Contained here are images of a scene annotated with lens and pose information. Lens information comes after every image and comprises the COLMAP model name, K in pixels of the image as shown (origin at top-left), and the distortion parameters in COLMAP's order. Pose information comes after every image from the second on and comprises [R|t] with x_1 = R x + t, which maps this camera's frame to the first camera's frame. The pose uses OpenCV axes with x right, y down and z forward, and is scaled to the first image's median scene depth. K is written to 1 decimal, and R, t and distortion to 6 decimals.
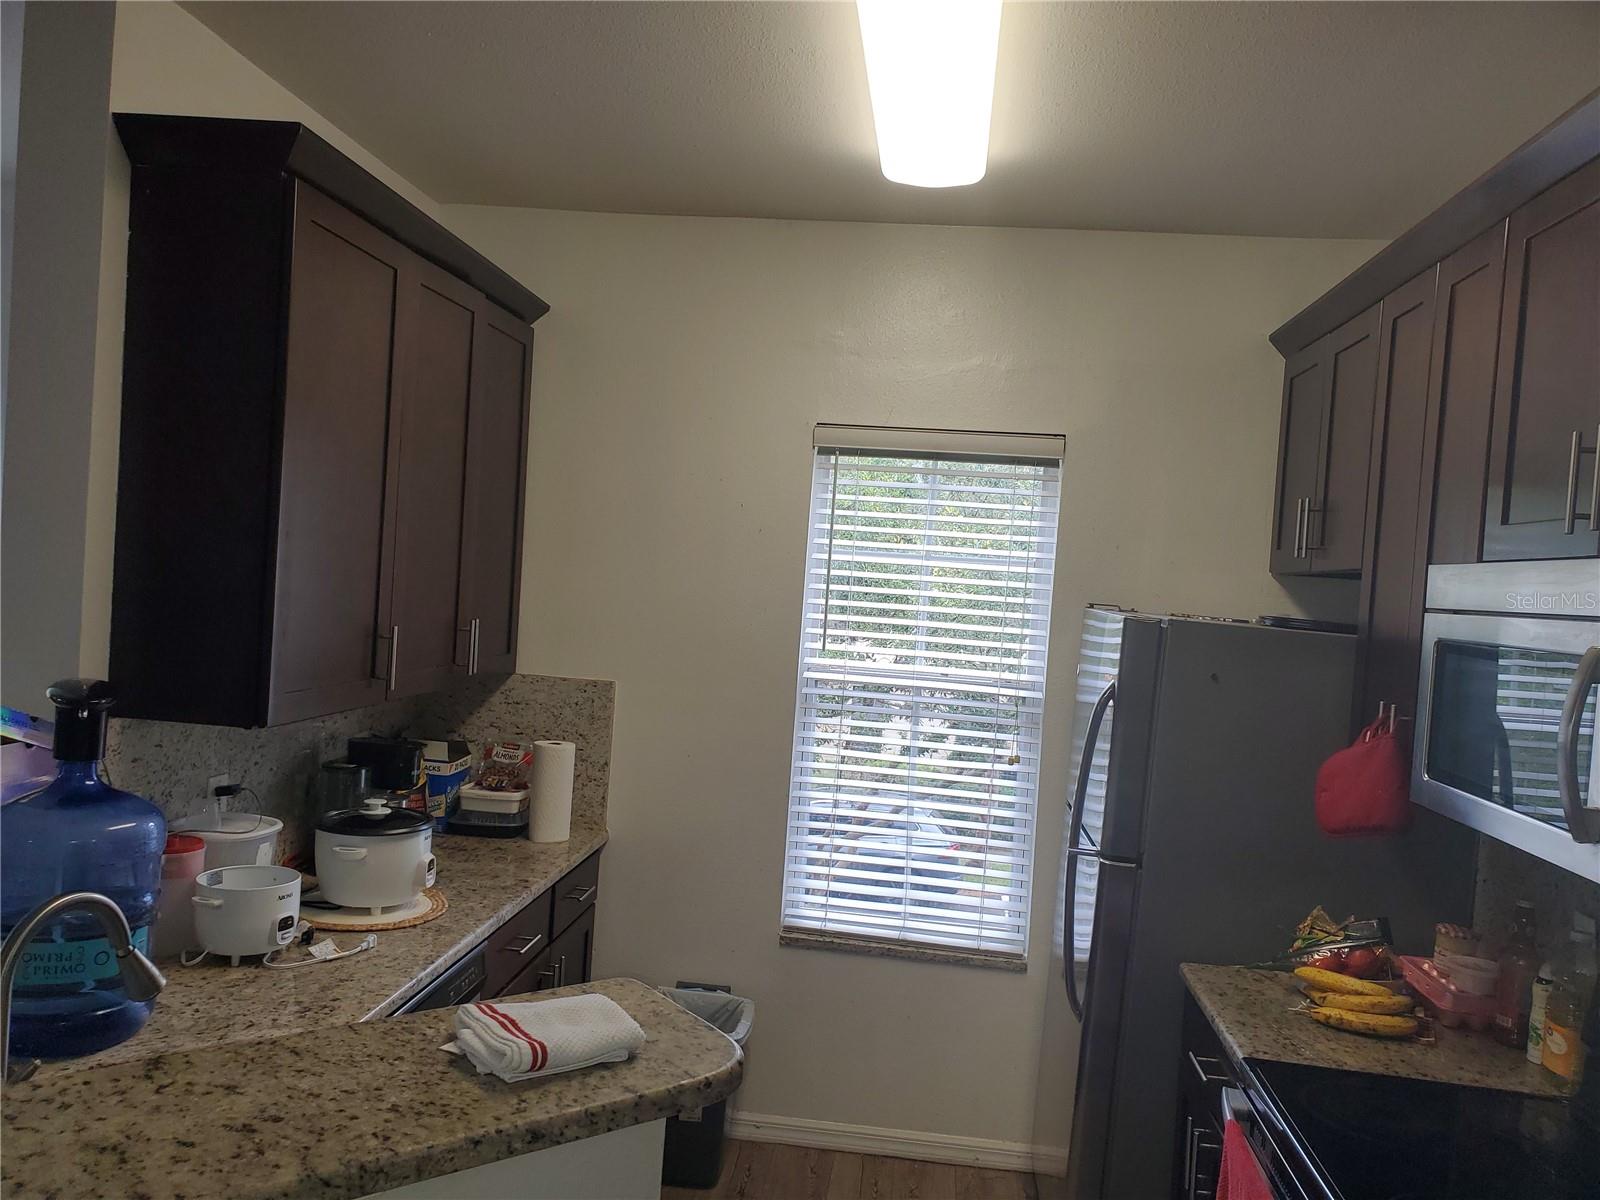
lens RADIAL K [[1233.2, 0, 803.6], [0, 1233.2, 594.8], [0, 0, 1]] dist [0.047304, -0.037432]
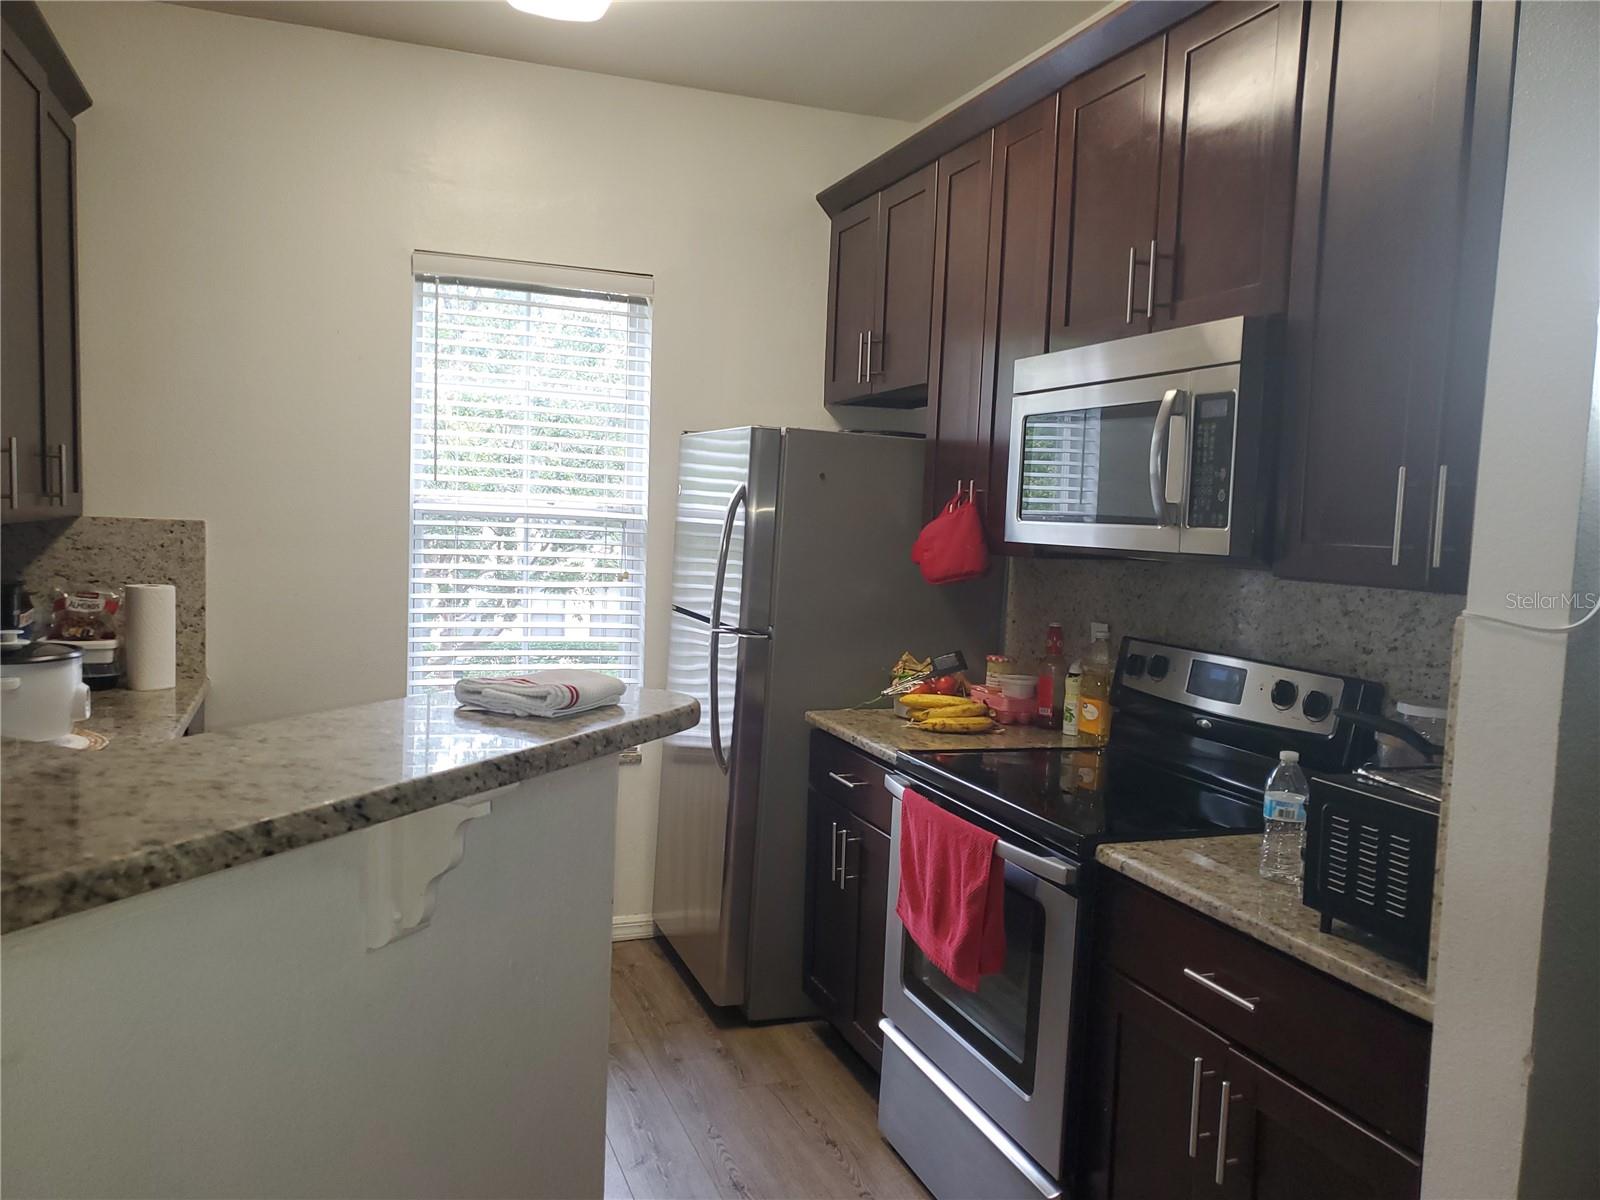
lens RADIAL K [[1233.2, 0, 789.6], [0, 1233.2, 604.7], [0, 0, 1]] dist [0.047304, -0.037432]
pose [[0.896665, -0.070777, 0.437016, -0.224410], [0.031731, 0.994874, 0.096018, 0.074681], [-0.441571, -0.072229, 0.894314, -0.058467]]
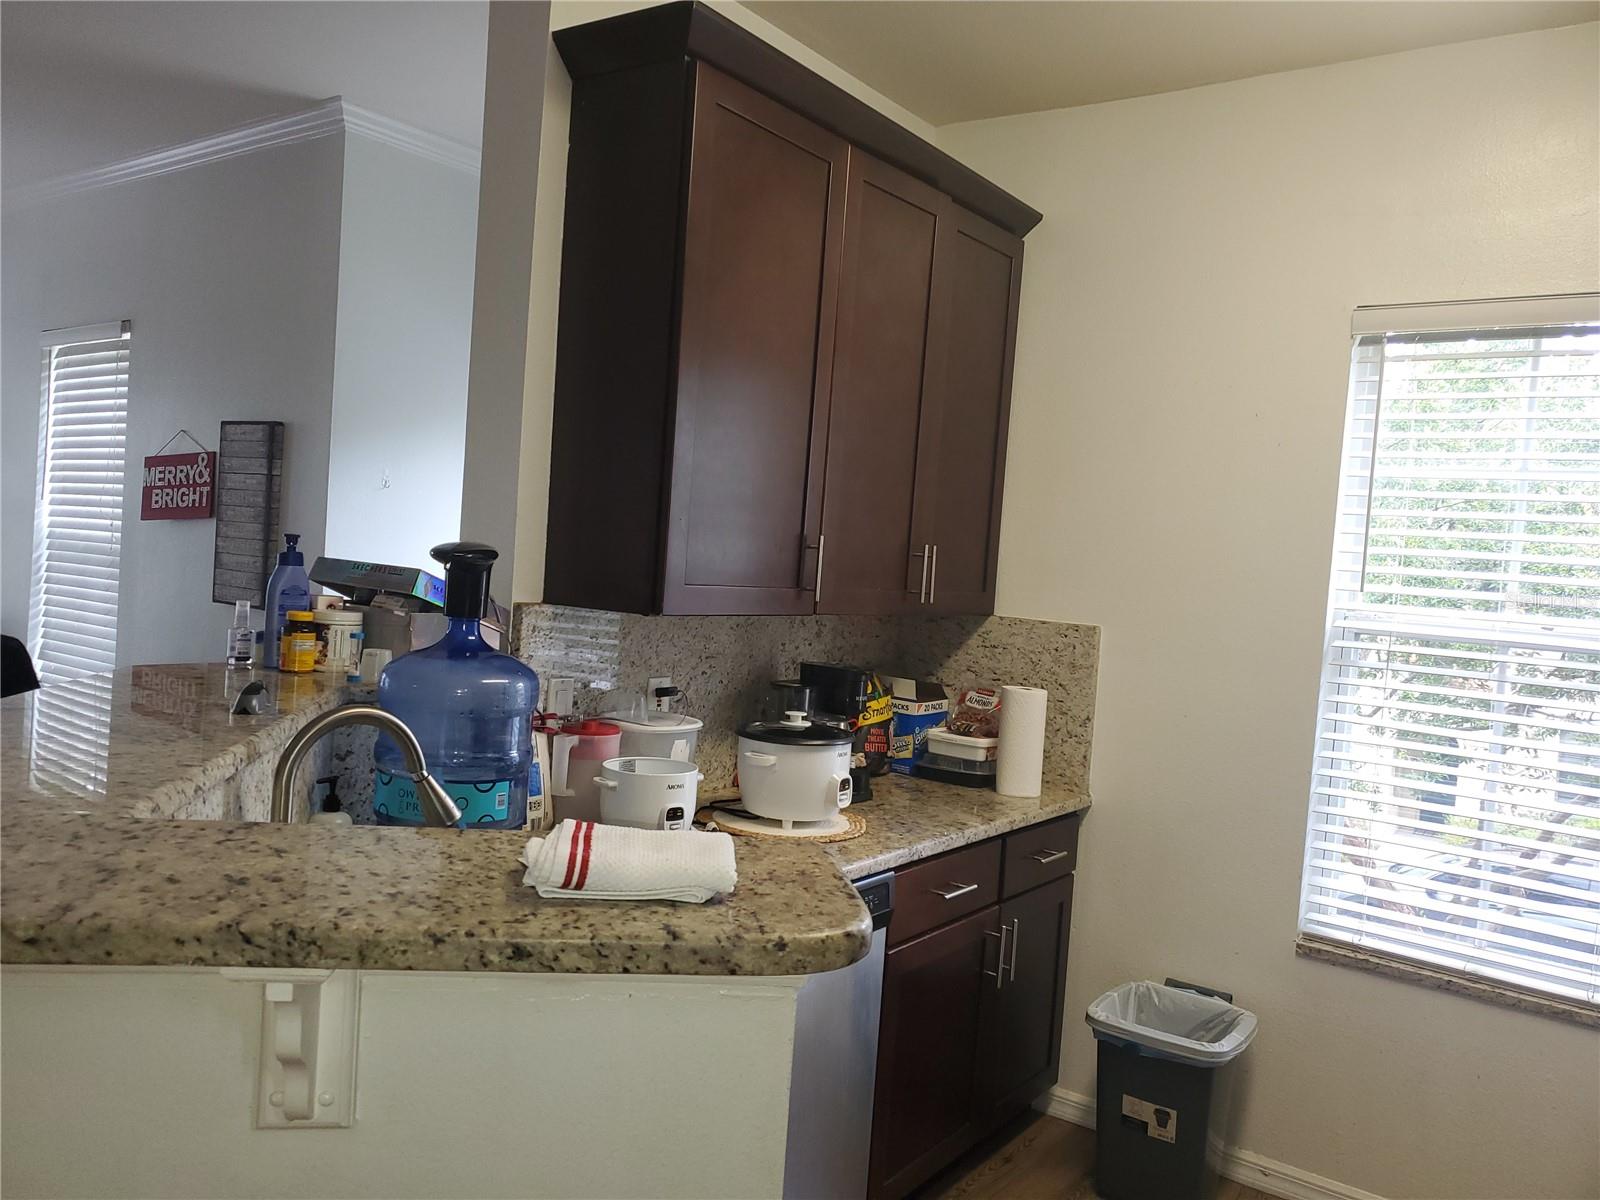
lens RADIAL K [[1233.2, 0, 779.8], [0, 1233.2, 598.2], [0, 0, 1]] dist [0.047304, -0.037432]
pose [[0.862188, 0.011457, -0.506459, 0.126167], [-0.020062, 0.999732, -0.011538, 0.084810], [0.506191, 0.020108, 0.862187, 0.157244]]
